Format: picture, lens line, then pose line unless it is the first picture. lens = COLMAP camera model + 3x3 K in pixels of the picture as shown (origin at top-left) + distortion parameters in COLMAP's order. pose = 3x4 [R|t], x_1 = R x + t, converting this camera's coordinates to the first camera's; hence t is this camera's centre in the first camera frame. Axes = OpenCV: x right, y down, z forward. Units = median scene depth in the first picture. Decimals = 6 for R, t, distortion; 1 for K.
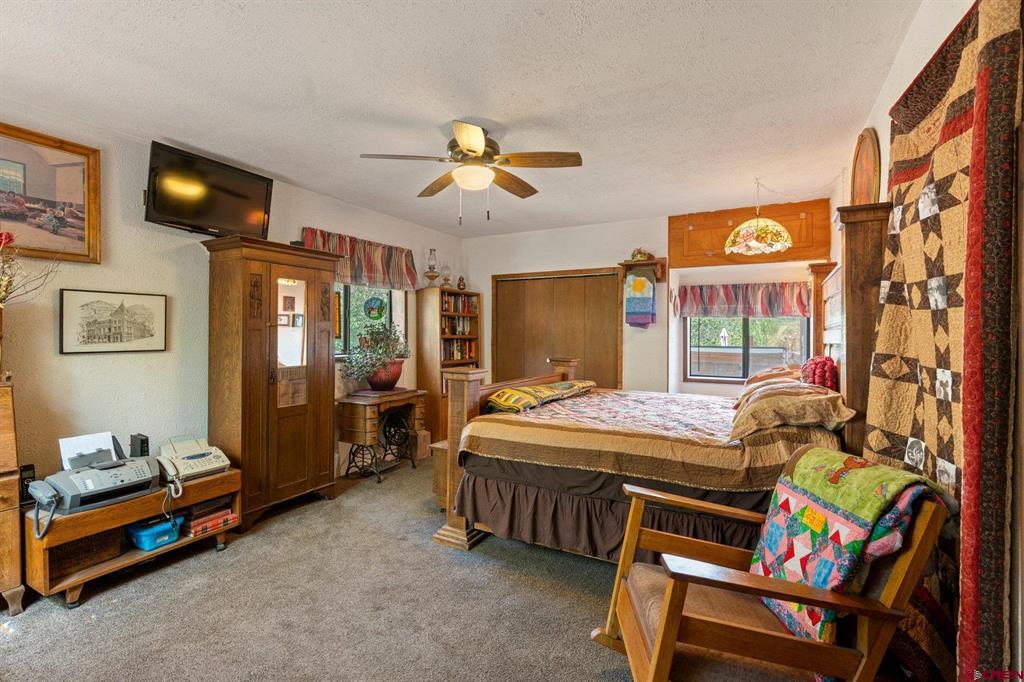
lens RADIAL K [[469.1, 0, 512.1], [0, 469.1, 337.7], [0, 0, 1]] dist [-0.000718, 0.000001]
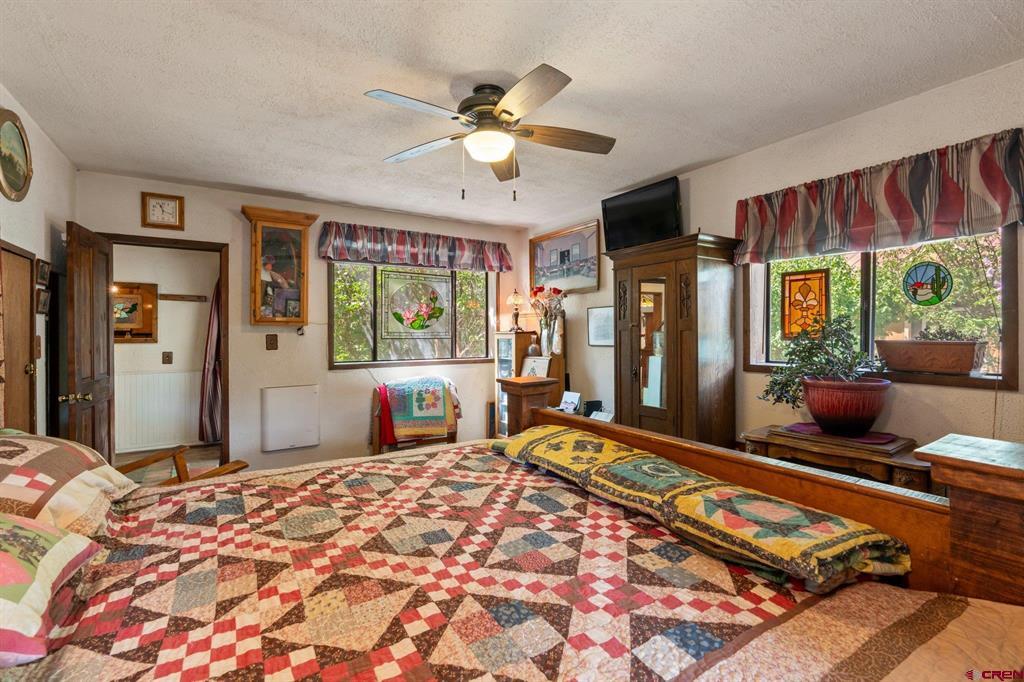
lens RADIAL K [[469.1, 0, 511.5], [0, 469.1, 337.8], [0, 0, 1]] dist [-0.000718, 0.000001]
pose [[-0.465144, 0.002867, -0.885230, 0.426790], [-0.008469, 0.999935, 0.007689, -0.002887], [0.885195, 0.011074, -0.465089, 0.947857]]
